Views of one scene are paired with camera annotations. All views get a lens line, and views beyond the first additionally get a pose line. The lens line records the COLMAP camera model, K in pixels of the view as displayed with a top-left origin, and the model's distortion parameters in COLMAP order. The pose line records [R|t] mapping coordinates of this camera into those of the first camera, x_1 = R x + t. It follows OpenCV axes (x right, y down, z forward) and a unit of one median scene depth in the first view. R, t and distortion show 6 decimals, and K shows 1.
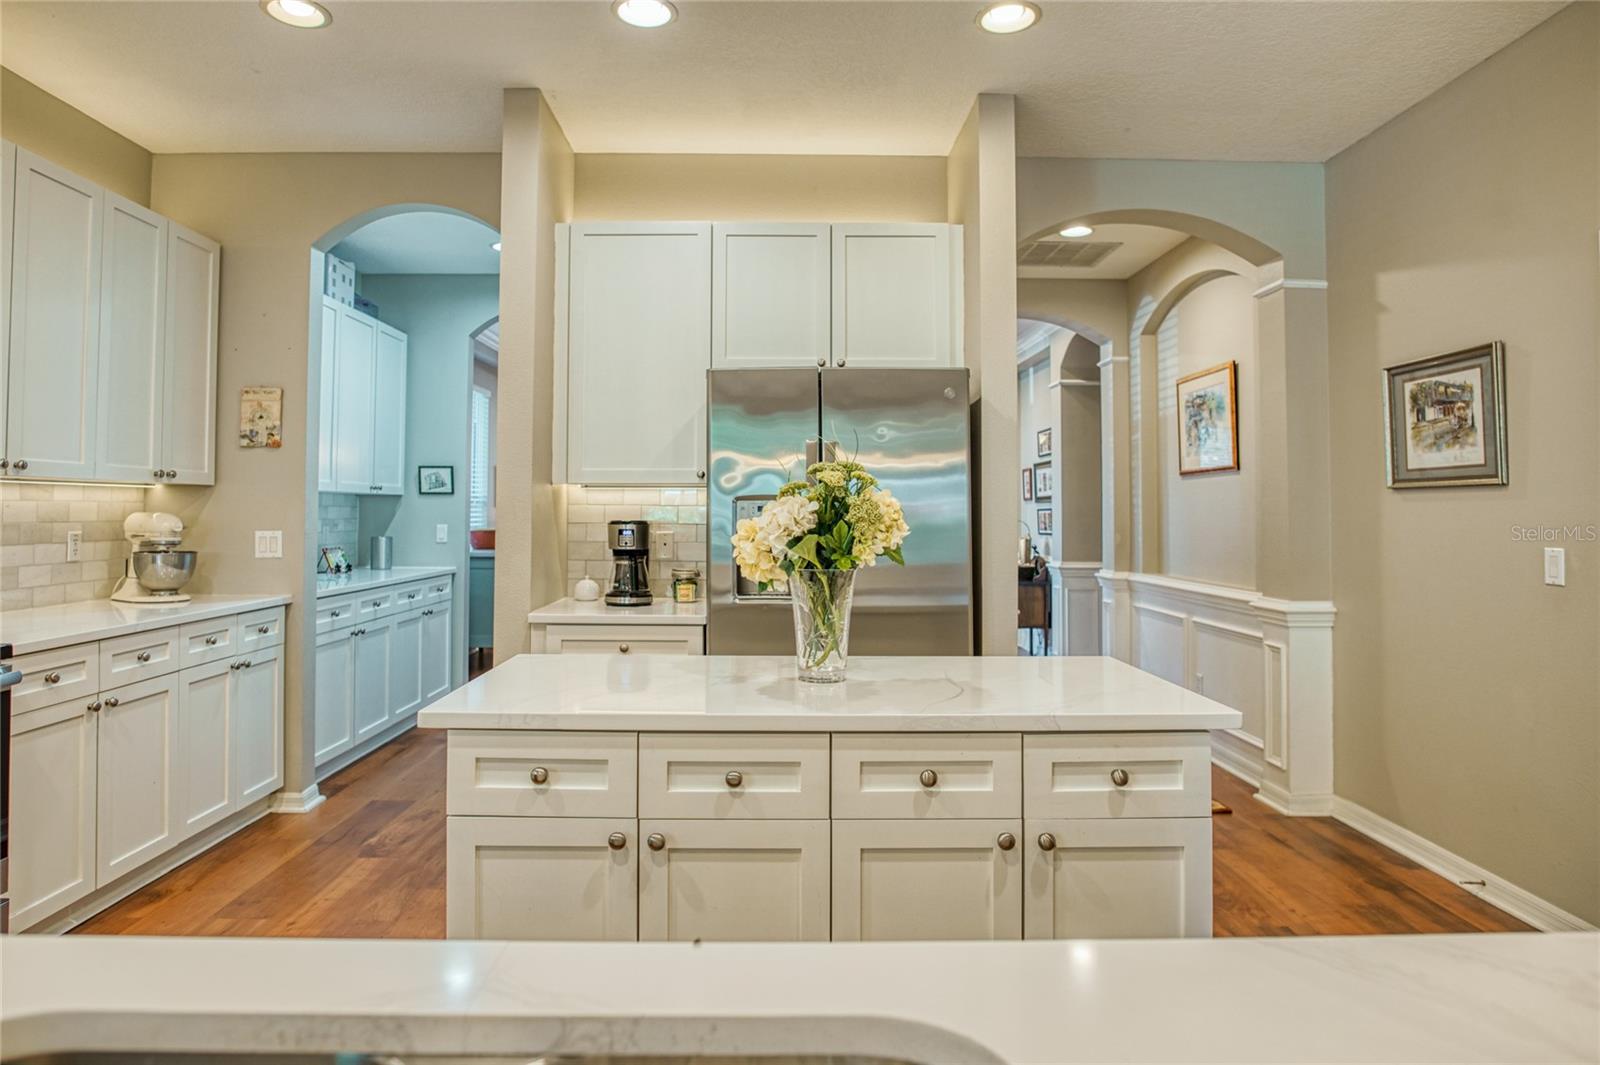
lens RADIAL K [[942.3, 0, 780.7], [0, 942.3, 484.7], [0, 0, 1]] dist [-0.043190, 0.020610]
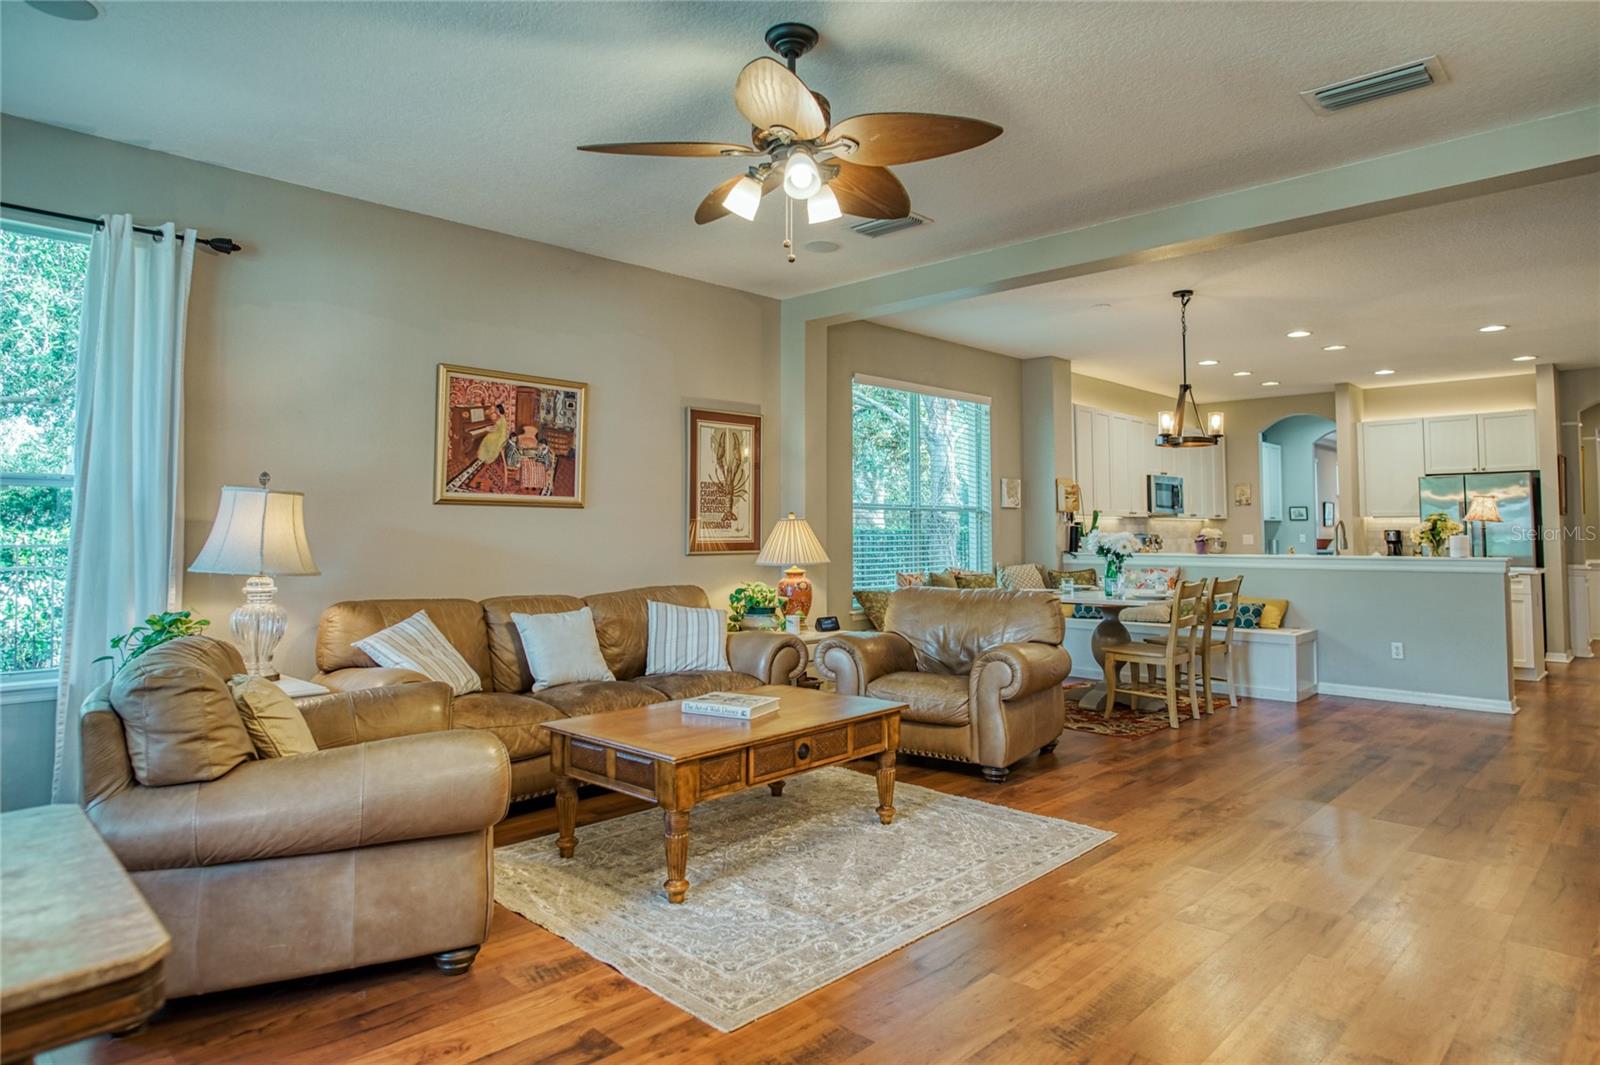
lens RADIAL K [[942.3, 0, 780.7], [0, 942.3, 484.7], [0, 0, 1]] dist [-0.043190, 0.020610]
pose [[0.699129, -0.038522, -0.713957, 0.522139], [0.021653, 0.999230, -0.032710, -0.043185], [0.714667, 0.007409, 0.699425, -2.137838]]
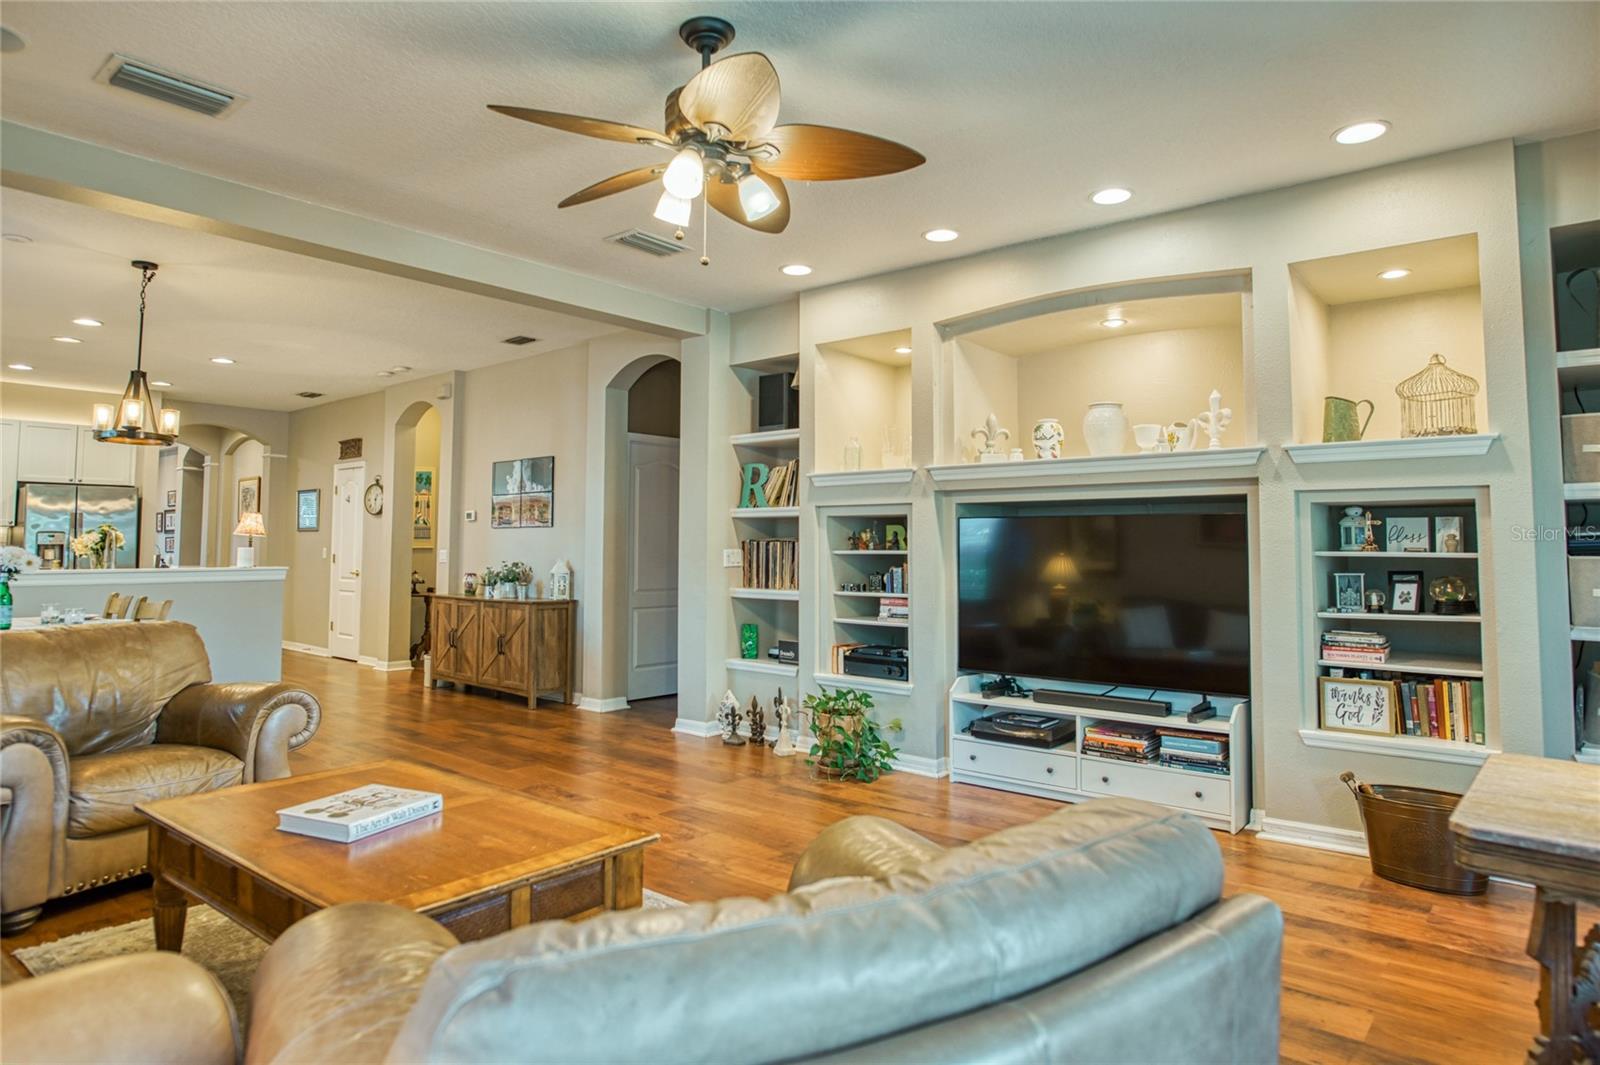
lens RADIAL K [[942.3, 0, 780.7], [0, 942.3, 484.7], [0, 0, 1]] dist [-0.043190, 0.020610]
pose [[0.662723, 0.047474, 0.747358, -0.557005], [-0.022658, 0.998803, -0.043354, -0.048140], [-0.748522, 0.011798, 0.663005, -2.123408]]
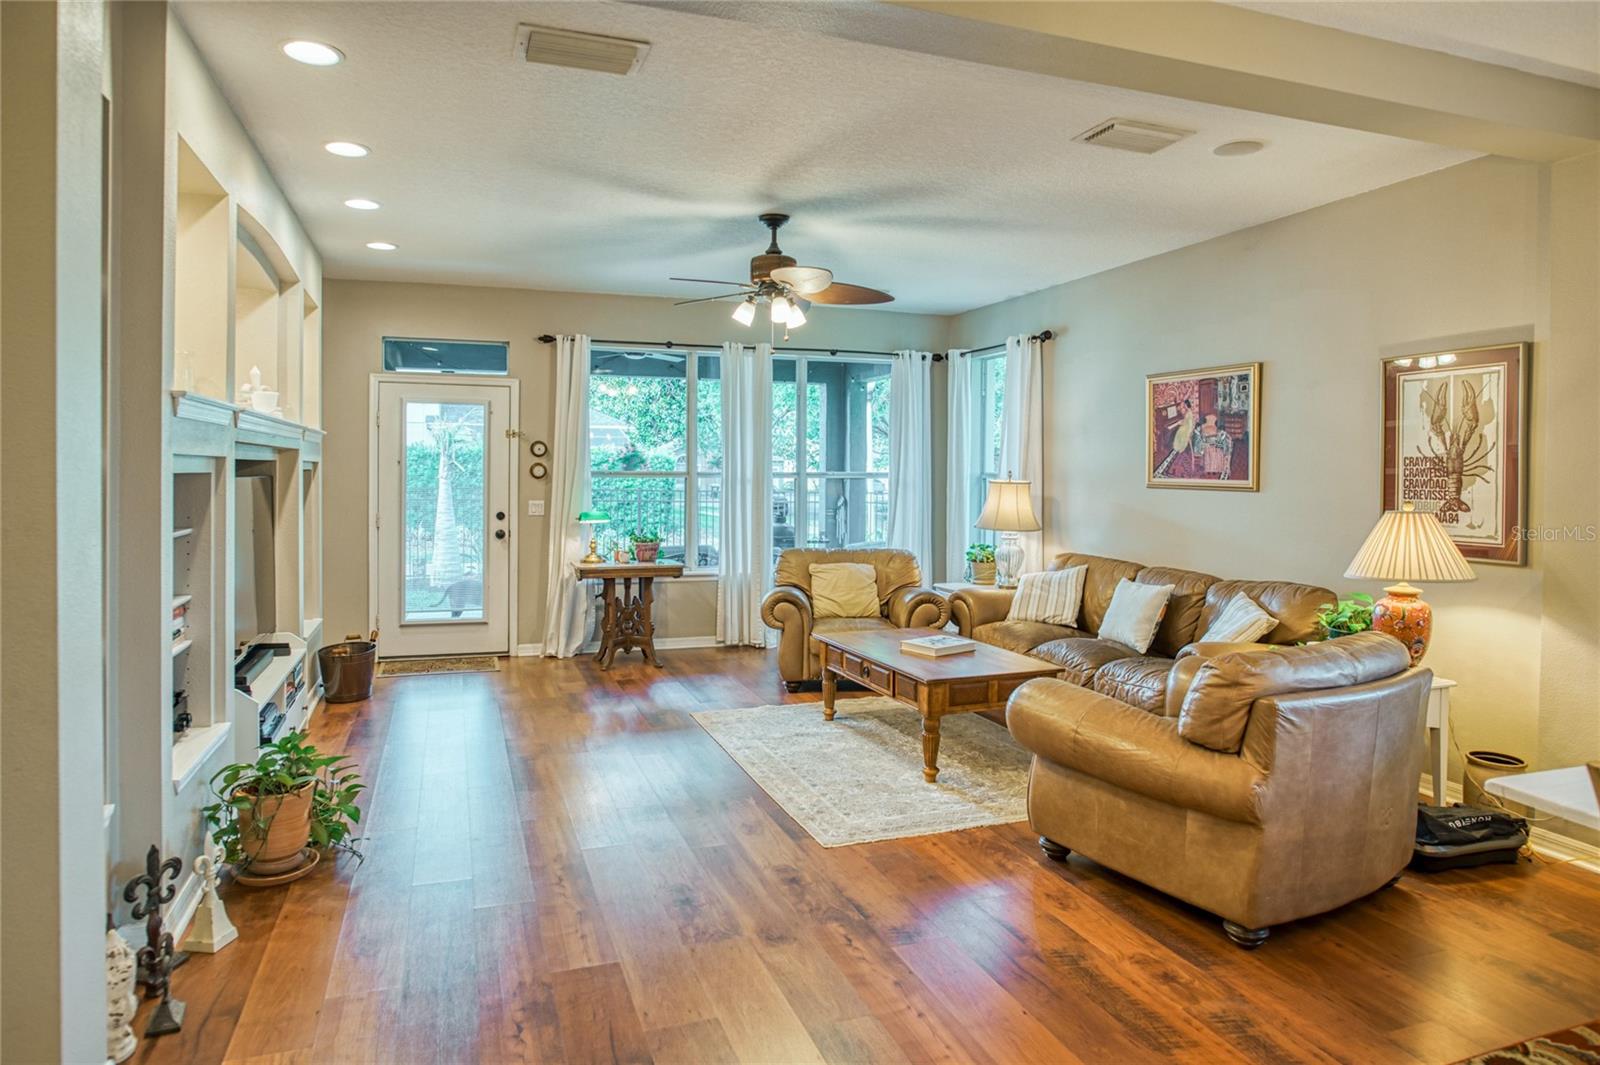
lens RADIAL K [[942.3, 0, 780.7], [0, 942.3, 484.7], [0, 0, 1]] dist [-0.043190, 0.020610]
pose [[-0.946089, -0.010522, -0.323737, 0.397963], [-0.006312, 0.999881, -0.014052, -0.047534], [0.323846, -0.011251, -0.946043, -0.267214]]
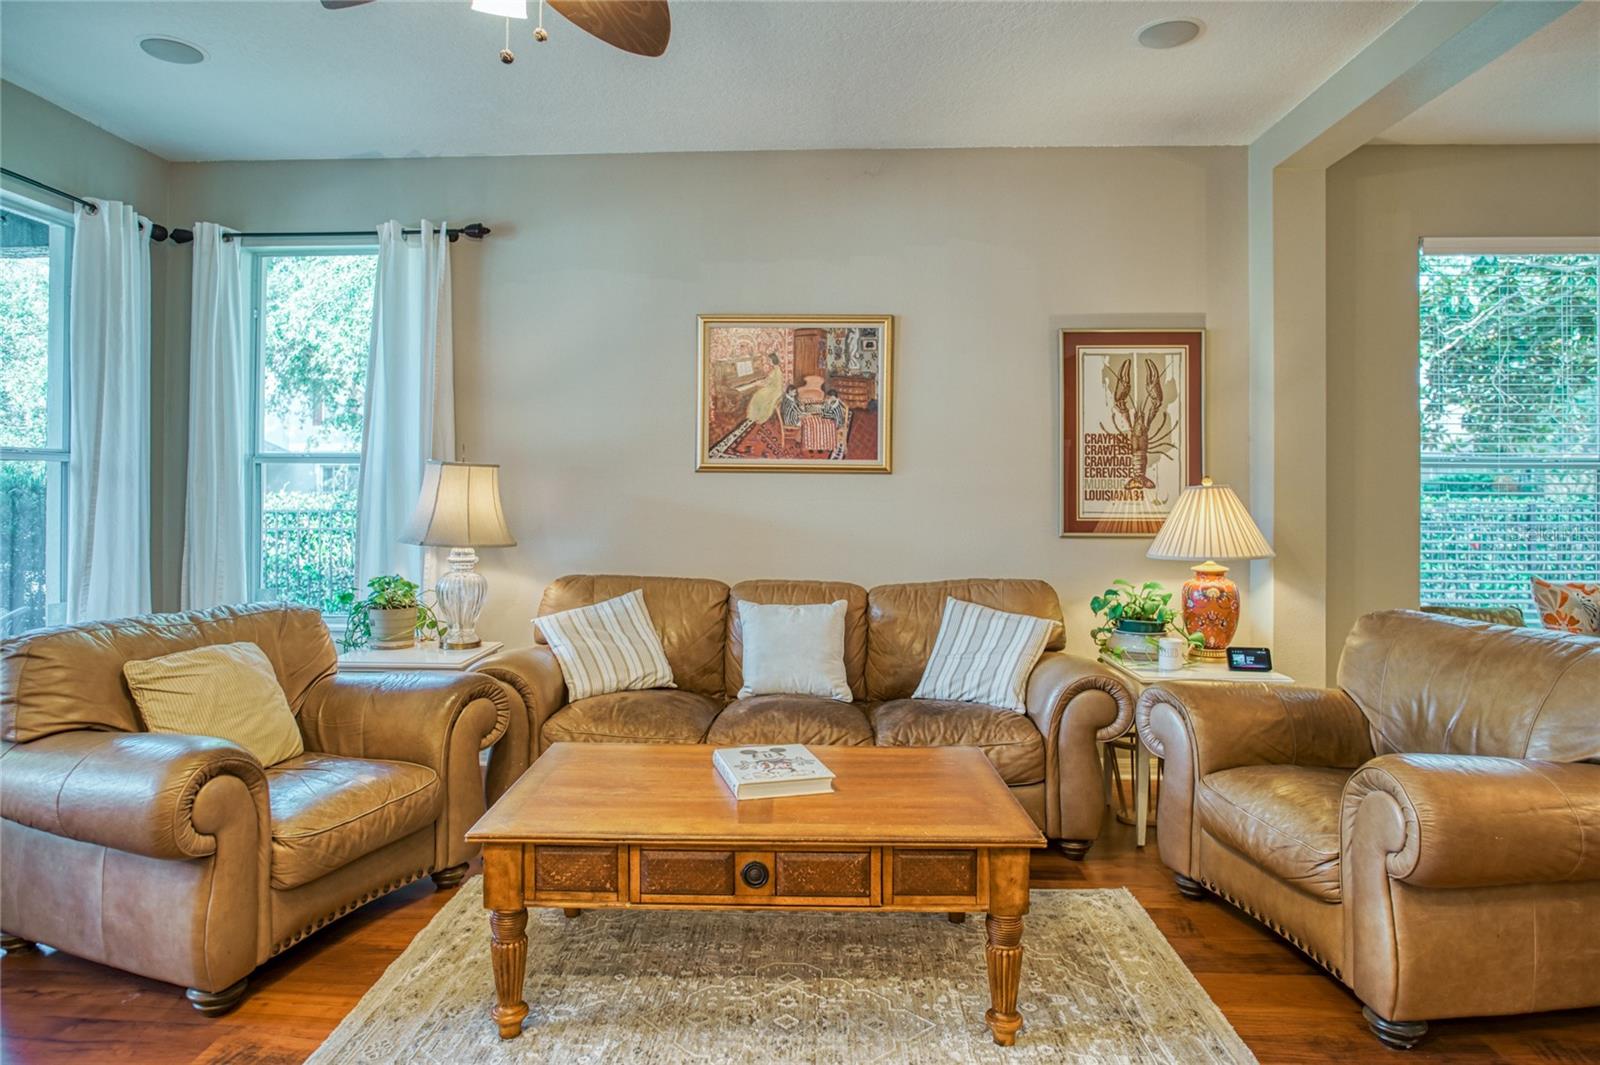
lens RADIAL K [[942.3, 0, 780.7], [0, 942.3, 484.7], [0, 0, 1]] dist [-0.043190, 0.020610]
pose [[-0.061762, -0.011721, -0.998022, 0.426276], [0.022481, 0.999661, -0.013132, -0.035851], [0.997838, -0.023247, -0.061478, -1.409777]]
